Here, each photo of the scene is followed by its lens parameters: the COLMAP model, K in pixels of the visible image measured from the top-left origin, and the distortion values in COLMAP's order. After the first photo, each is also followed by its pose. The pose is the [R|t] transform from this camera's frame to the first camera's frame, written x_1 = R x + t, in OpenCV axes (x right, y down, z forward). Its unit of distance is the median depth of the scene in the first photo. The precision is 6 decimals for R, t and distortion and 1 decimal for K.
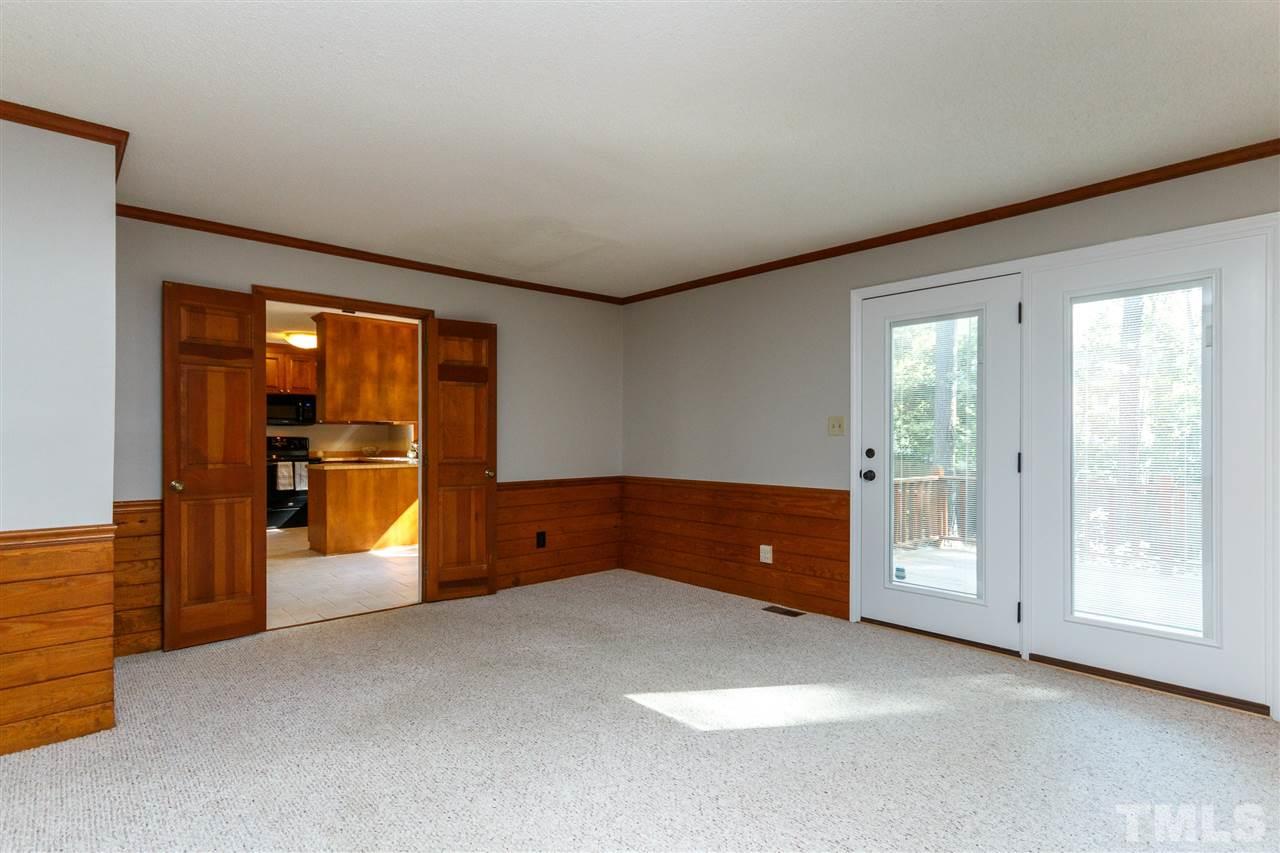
lens RADIAL K [[648.7, 0, 639.3], [0, 648.7, 438.0], [0, 0, 1]] dist [0.003258, 0.000259]
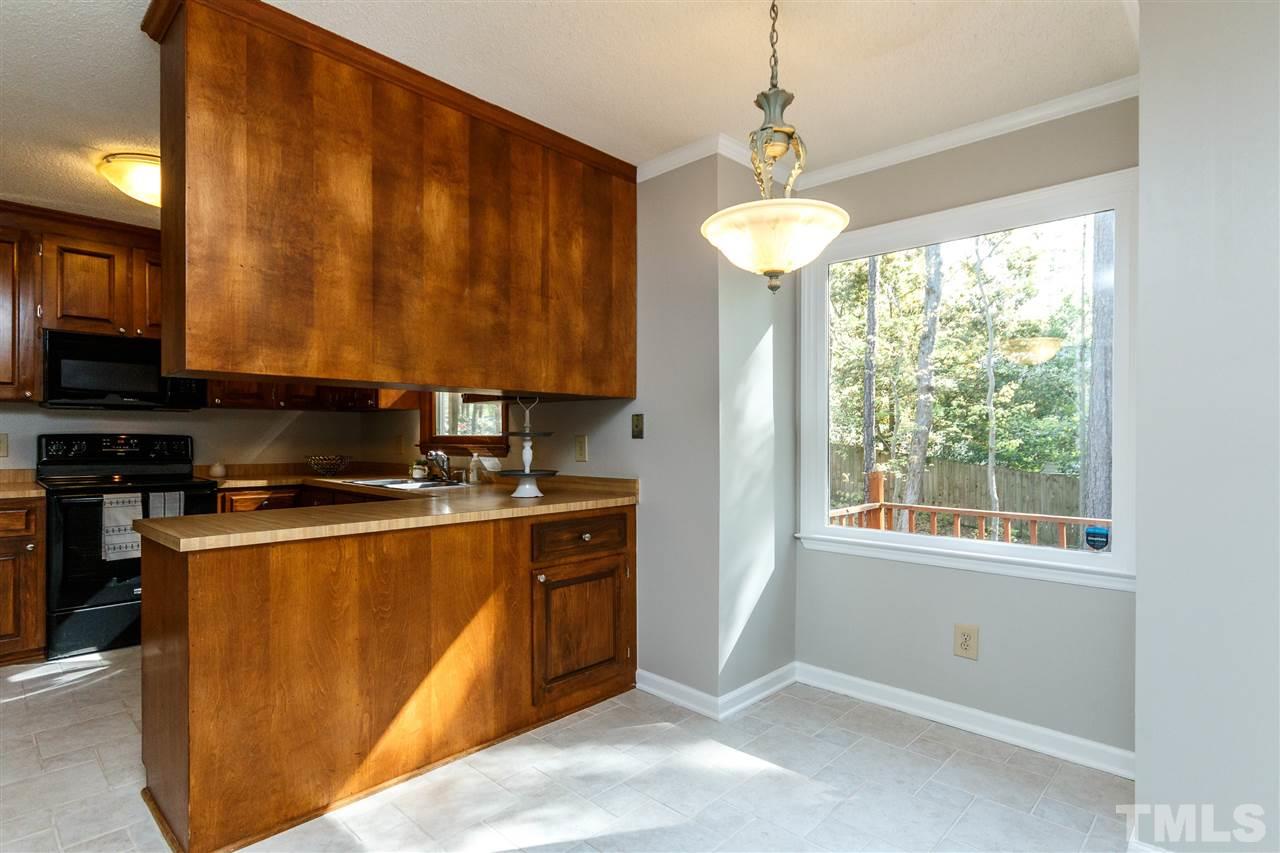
lens RADIAL K [[648.7, 0, 639.3], [0, 648.7, 438.0], [0, 0, 1]] dist [0.003258, 0.000259]
pose [[0.997002, 0.000414, 0.077375, -0.244909], [-0.000477, 1.000000, 0.000792, 0.000514], [-0.077374, -0.000827, 0.997002, 0.556134]]
